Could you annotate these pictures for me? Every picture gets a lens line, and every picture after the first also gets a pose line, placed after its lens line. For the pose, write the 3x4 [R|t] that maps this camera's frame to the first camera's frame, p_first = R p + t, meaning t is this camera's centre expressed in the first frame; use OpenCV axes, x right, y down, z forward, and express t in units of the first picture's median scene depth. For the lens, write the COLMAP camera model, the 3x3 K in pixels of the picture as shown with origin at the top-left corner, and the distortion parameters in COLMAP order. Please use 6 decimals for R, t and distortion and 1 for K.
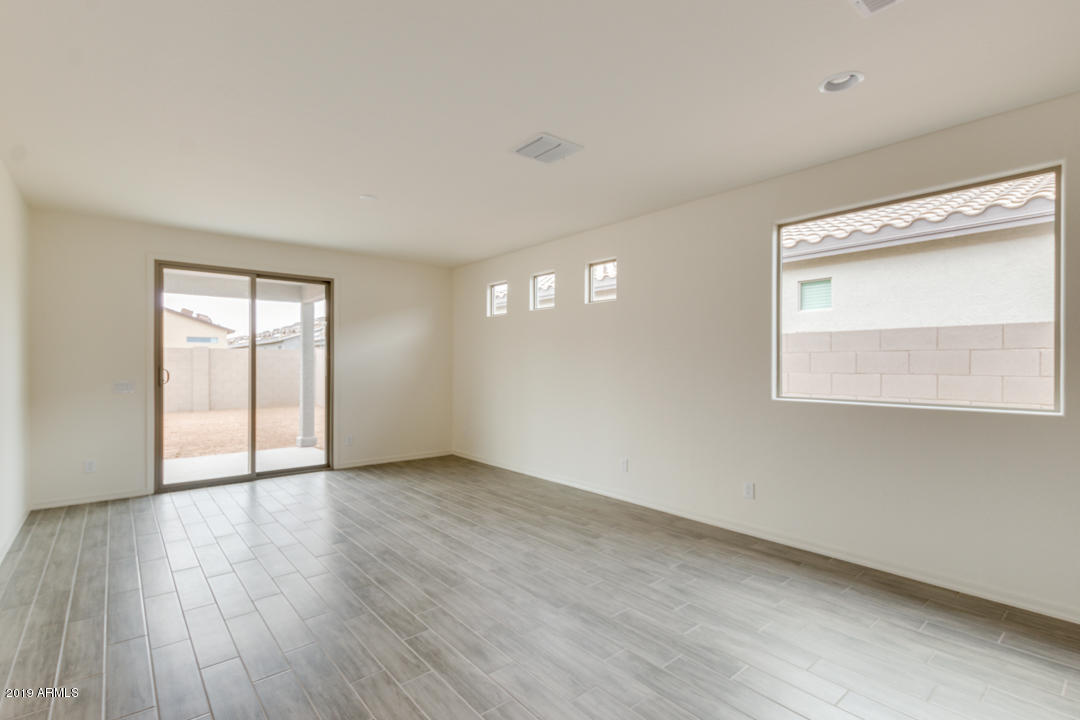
lens RADIAL K [[494.7, 0, 529.0], [0, 494.7, 368.8], [0, 0, 1]] dist [0.009079, -0.004516]
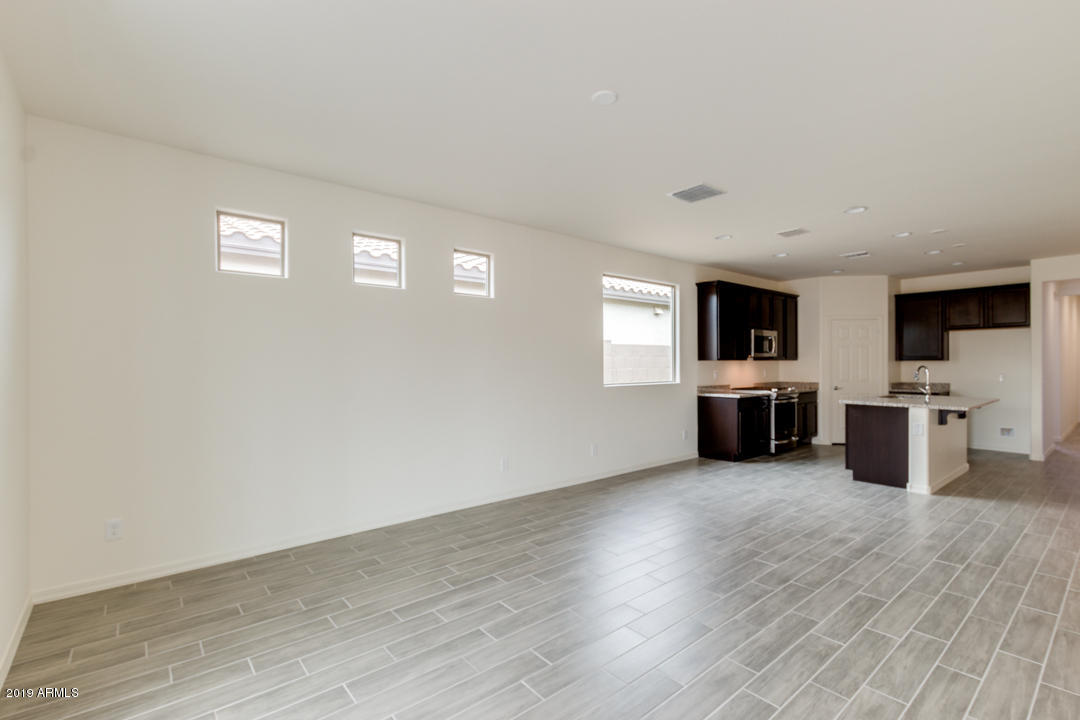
lens RADIAL K [[494.7, 0, 536.8], [0, 494.7, 360.8], [0, 0, 1]] dist [0.009079, -0.004516]
pose [[0.004409, 0.003389, 0.999985, -0.765136], [0.013192, 0.999907, -0.003447, -0.011157], [-0.999903, 0.013207, 0.004364, 0.871829]]
